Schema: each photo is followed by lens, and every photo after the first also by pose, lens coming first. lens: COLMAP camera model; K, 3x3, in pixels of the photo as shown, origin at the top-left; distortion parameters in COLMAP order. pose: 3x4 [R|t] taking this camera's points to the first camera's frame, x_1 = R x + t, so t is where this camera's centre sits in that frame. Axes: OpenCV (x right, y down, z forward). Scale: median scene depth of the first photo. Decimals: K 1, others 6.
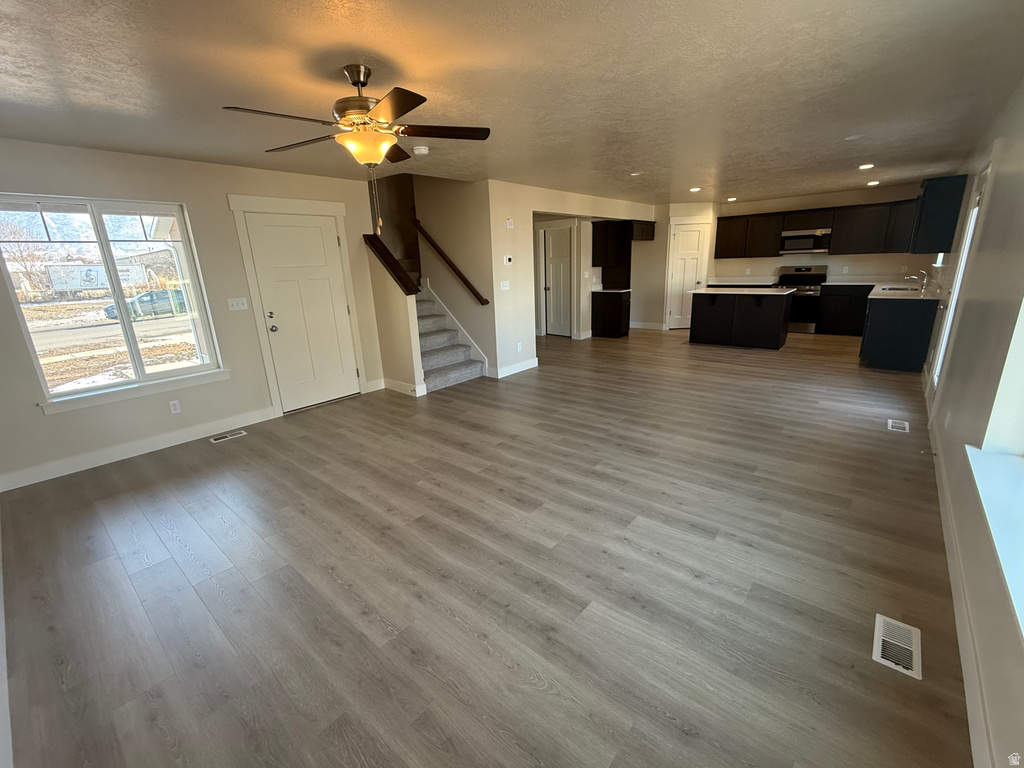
lens RADIAL K [[436.9, 0, 512.0], [0, 436.9, 384.0], [0, 0, 1]] dist [0.001001, 0.000242]
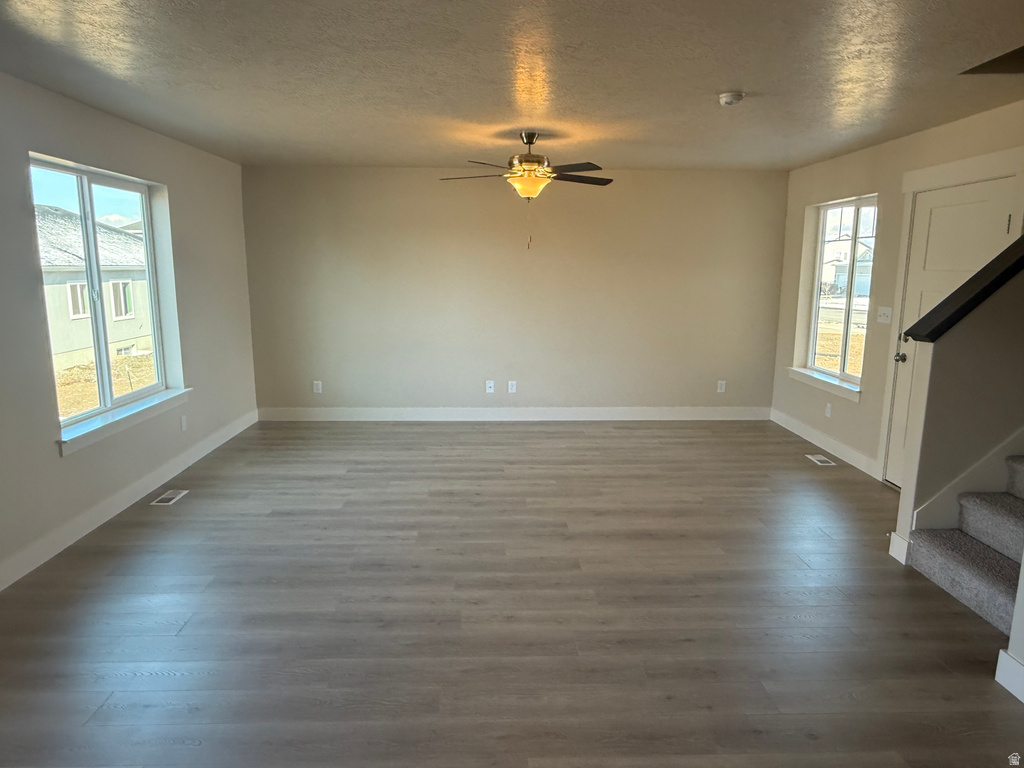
lens RADIAL K [[681.4, 0, 512.0], [0, 681.4, 384.0], [0, 0, 1]] dist [-0.000407, -0.000583]
pose [[-0.737459, 0.150668, -0.658371, 0.926909], [-0.160874, 0.907556, 0.387894, -0.617615], [0.655952, 0.391971, -0.645047, 2.005792]]
